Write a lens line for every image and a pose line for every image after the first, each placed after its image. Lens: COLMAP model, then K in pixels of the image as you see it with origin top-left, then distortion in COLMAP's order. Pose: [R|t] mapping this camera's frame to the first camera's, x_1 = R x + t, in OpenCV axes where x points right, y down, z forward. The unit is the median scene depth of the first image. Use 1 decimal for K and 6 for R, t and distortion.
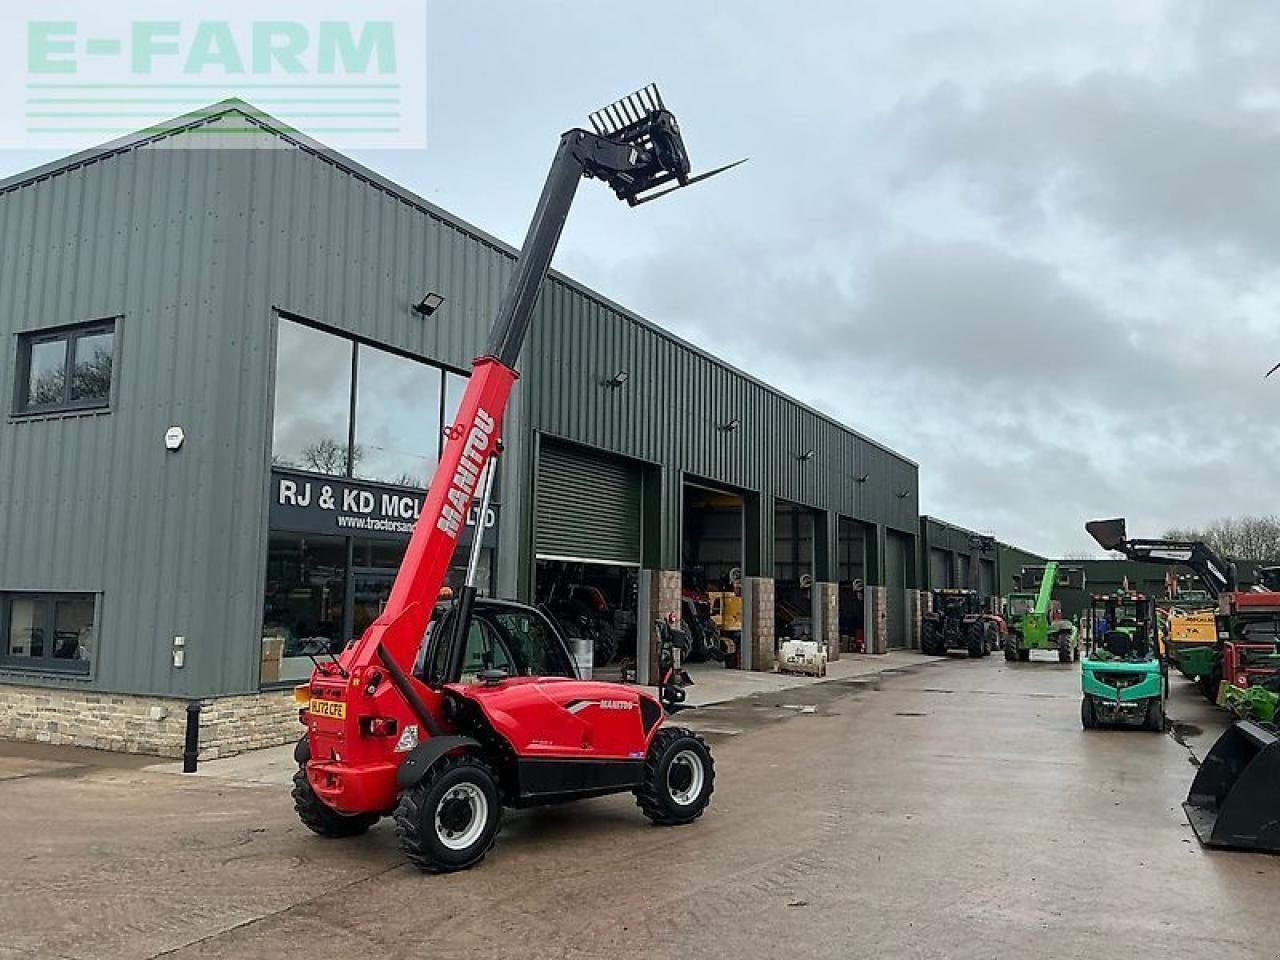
lens RADIAL K [[1062.3, 0, 643.0], [0, 1062.3, 478.6], [0, 0, 1]] dist [0.171182, -0.386327]
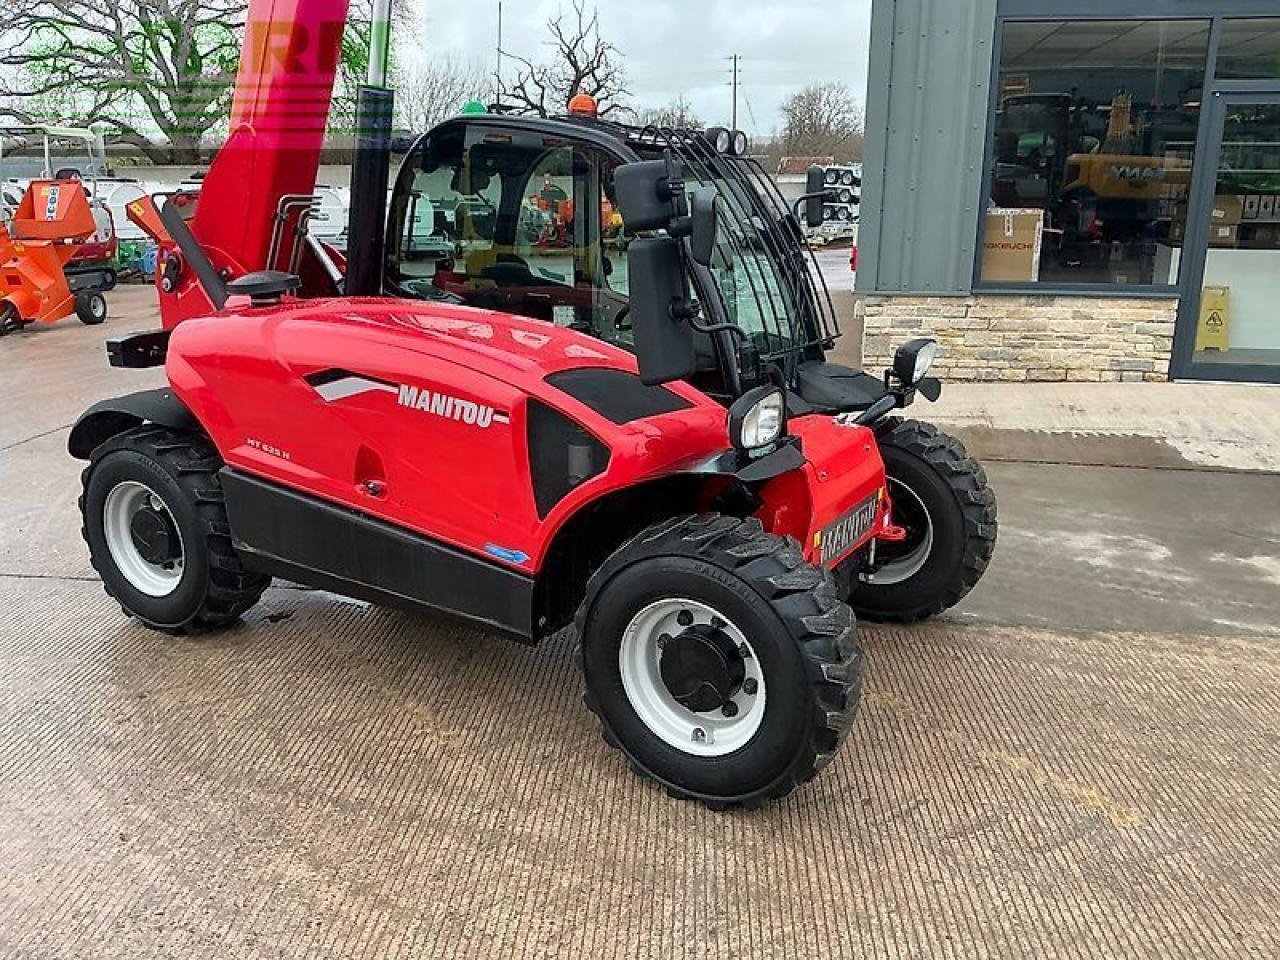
lens RADIAL K [[1063.3, 0, 642.1], [0, 1063.3, 482.0], [0, 0, 1]] dist [0.130393, -0.252384]
pose [[0.261188, 0.259365, -0.929791, 0.193395], [0.111758, 0.948623, 0.296013, 0.080922], [0.958797, -0.181227, 0.218783, 0.575982]]
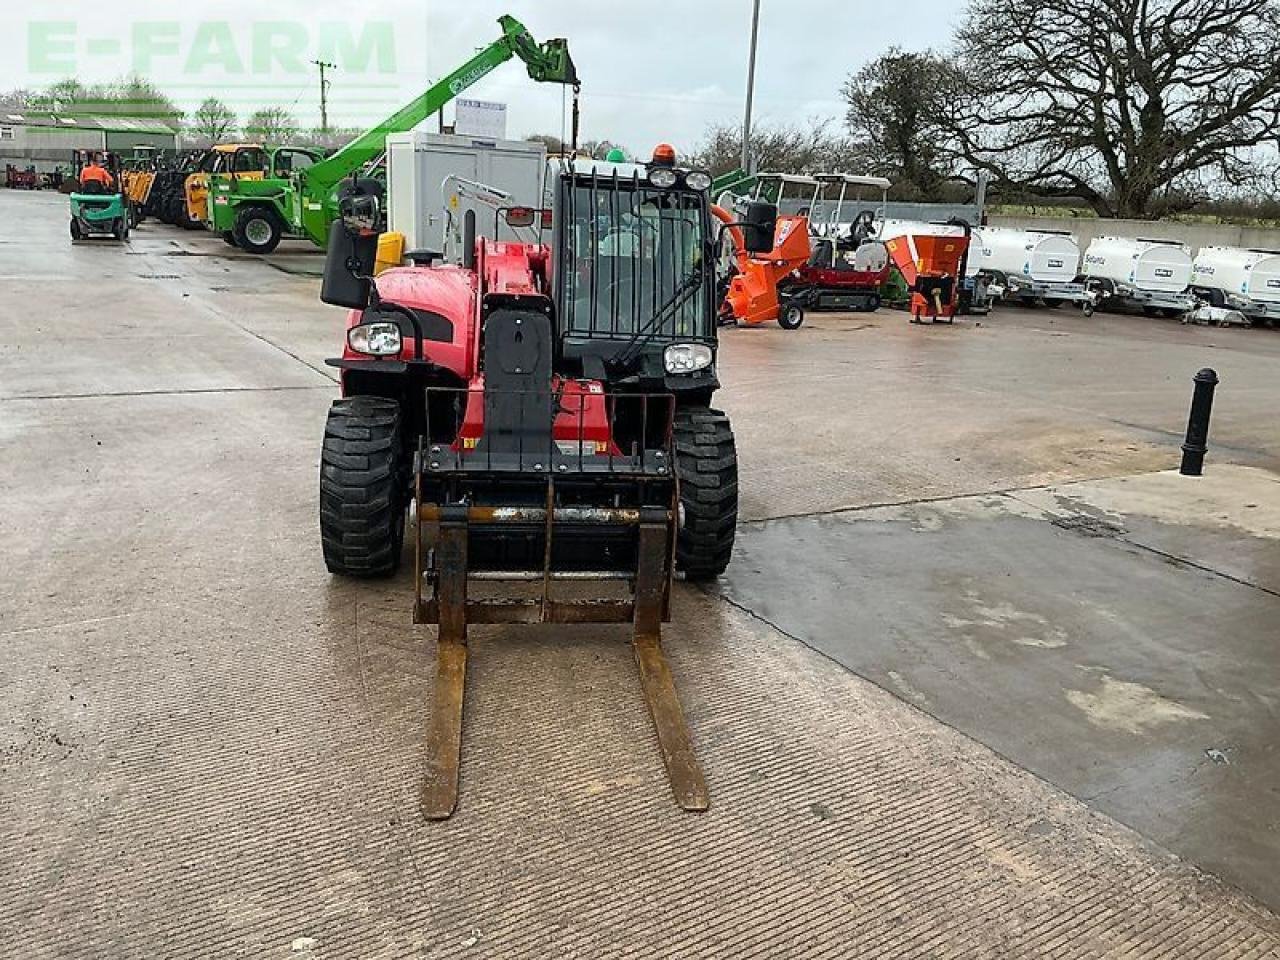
lens RADIAL K [[1063.3, 0, 642.1], [0, 1063.3, 482.0], [0, 0, 1]] dist [0.130393, -0.252384]
pose [[-0.591726, 0.166756, -0.788703, 0.224404], [0.037226, 0.982980, 0.179904, 0.117181], [0.805279, 0.077093, -0.587862, 0.885260]]
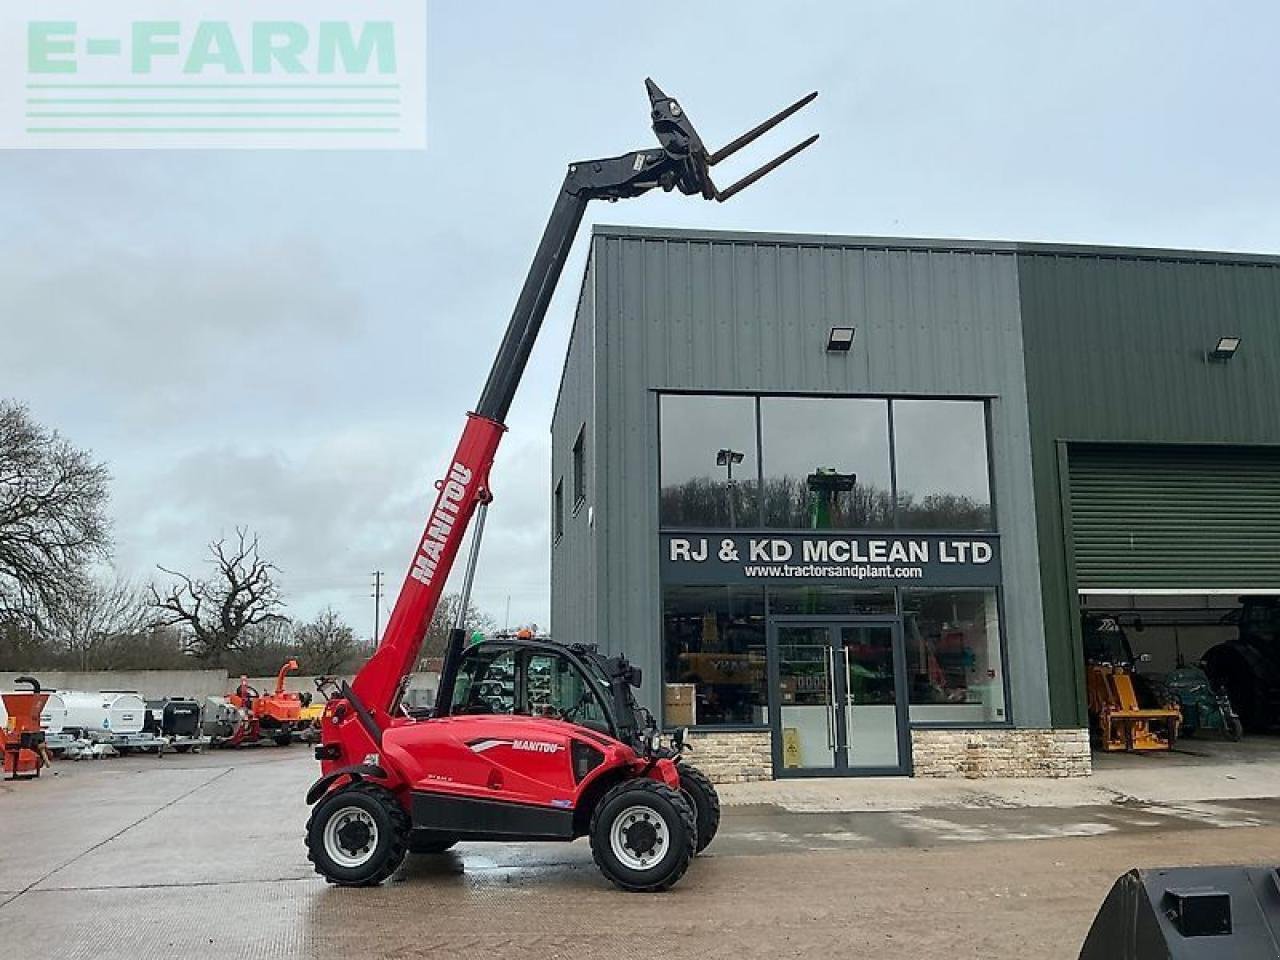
lens RADIAL K [[1062.3, 0, 643.0], [0, 1062.3, 478.6], [0, 0, 1]] dist [0.171182, -0.386327]
pose [[0.575295, -0.159778, -0.802189, 0.488698], [0.112120, 0.986882, -0.116158, 0.057825], [0.810225, -0.023116, 0.585662, 0.308829]]
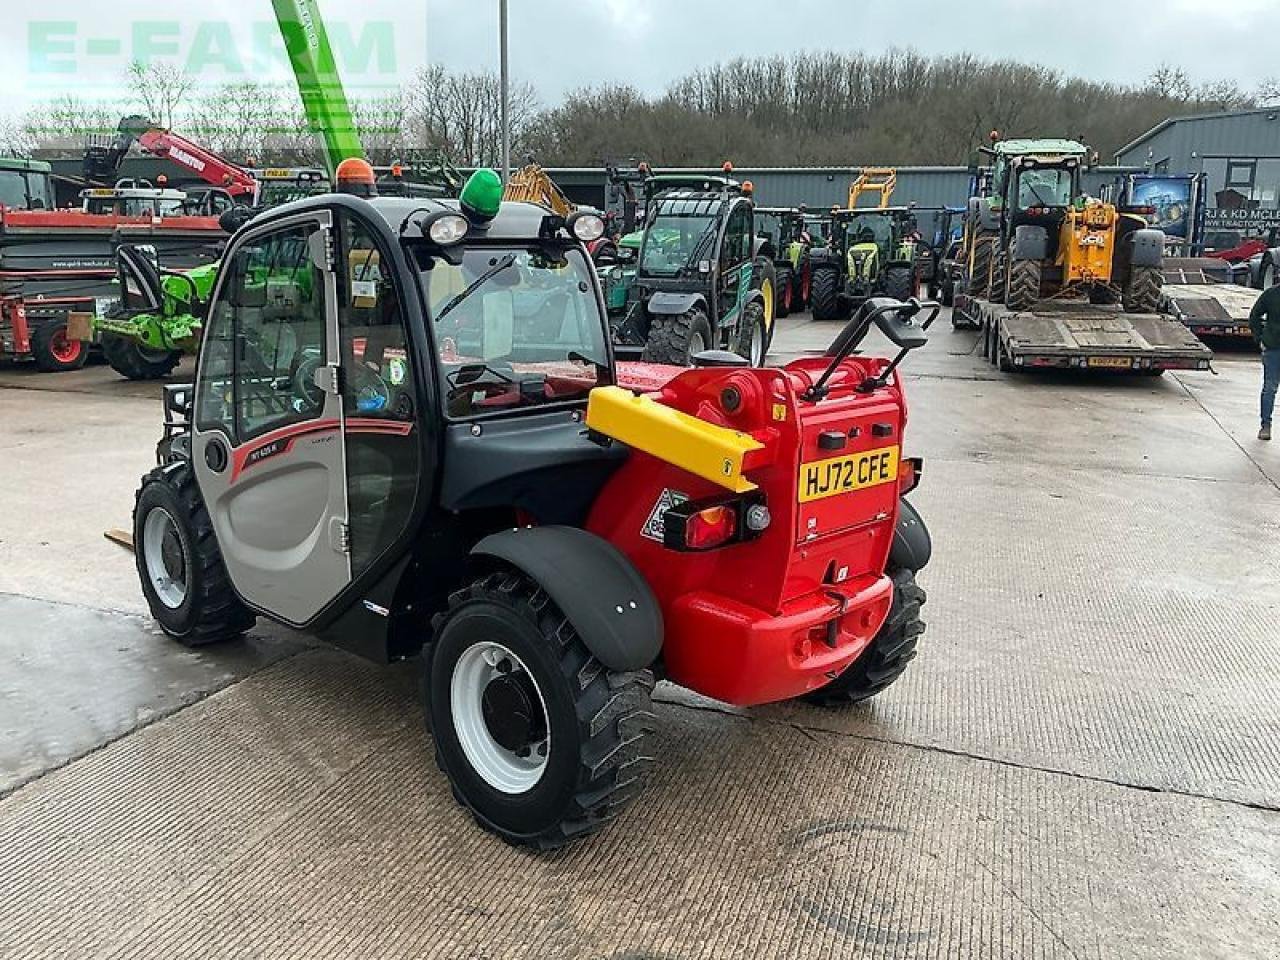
lens RADIAL K [[1061.6, 0, 640.0], [0, 1061.6, 480.0], [0, 0, 1]] dist [0.116931, -0.222829]
pose [[-0.022634, -0.214147, 0.976539, -0.366068], [-0.135068, 0.968489, 0.209251, 0.075467], [-0.990578, -0.127163, -0.050845, 0.586554]]
